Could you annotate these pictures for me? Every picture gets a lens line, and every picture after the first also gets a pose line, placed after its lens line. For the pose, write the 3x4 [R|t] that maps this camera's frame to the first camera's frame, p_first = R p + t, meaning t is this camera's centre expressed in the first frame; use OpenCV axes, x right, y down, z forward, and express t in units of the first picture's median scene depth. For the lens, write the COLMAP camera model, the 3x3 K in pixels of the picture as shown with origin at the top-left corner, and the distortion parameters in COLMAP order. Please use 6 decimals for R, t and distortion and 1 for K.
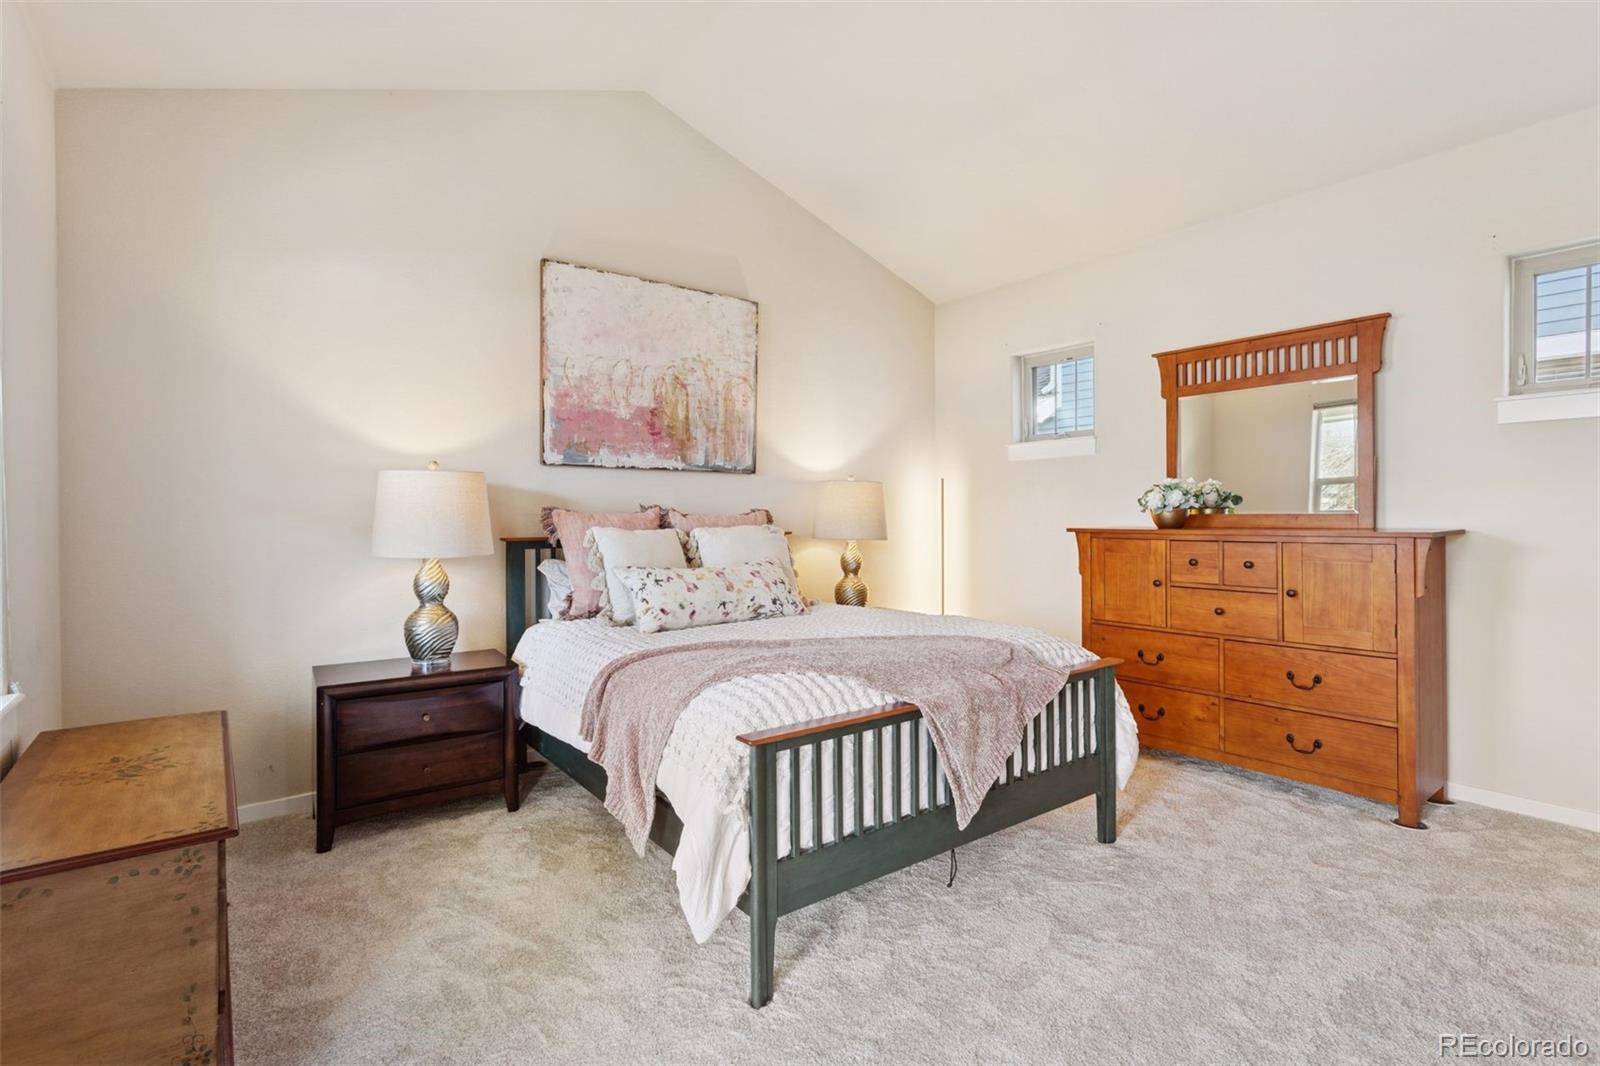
lens RADIAL K [[762.7, 0, 798.6], [0, 762.7, 521.9], [0, 0, 1]] dist [0.003764, 0.000290]
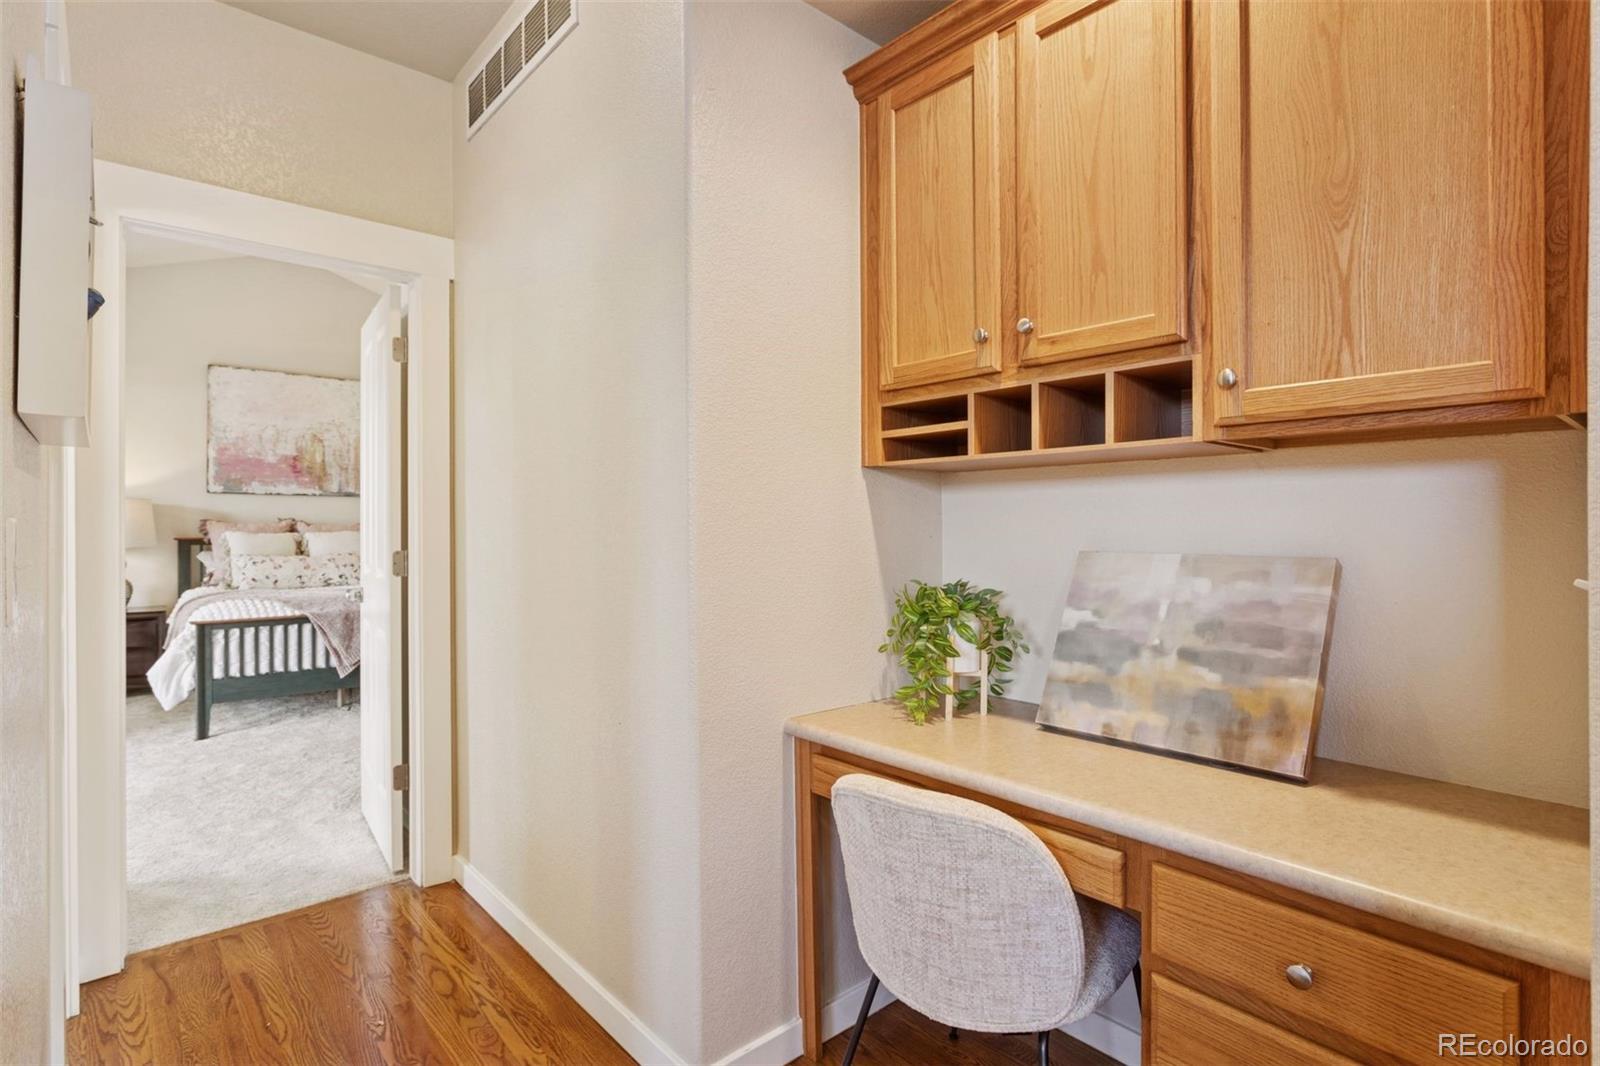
lens RADIAL K [[805.6, 0, 801.1], [0, 805.6, 534.6], [0, 0, 1]] dist [0.000494, 0.000147]
pose [[0.998436, 0.002847, 0.055836, 0.811756], [-0.003089, 0.999986, 0.004233, 0.002035], [-0.055824, -0.004398, 0.998431, -0.760094]]
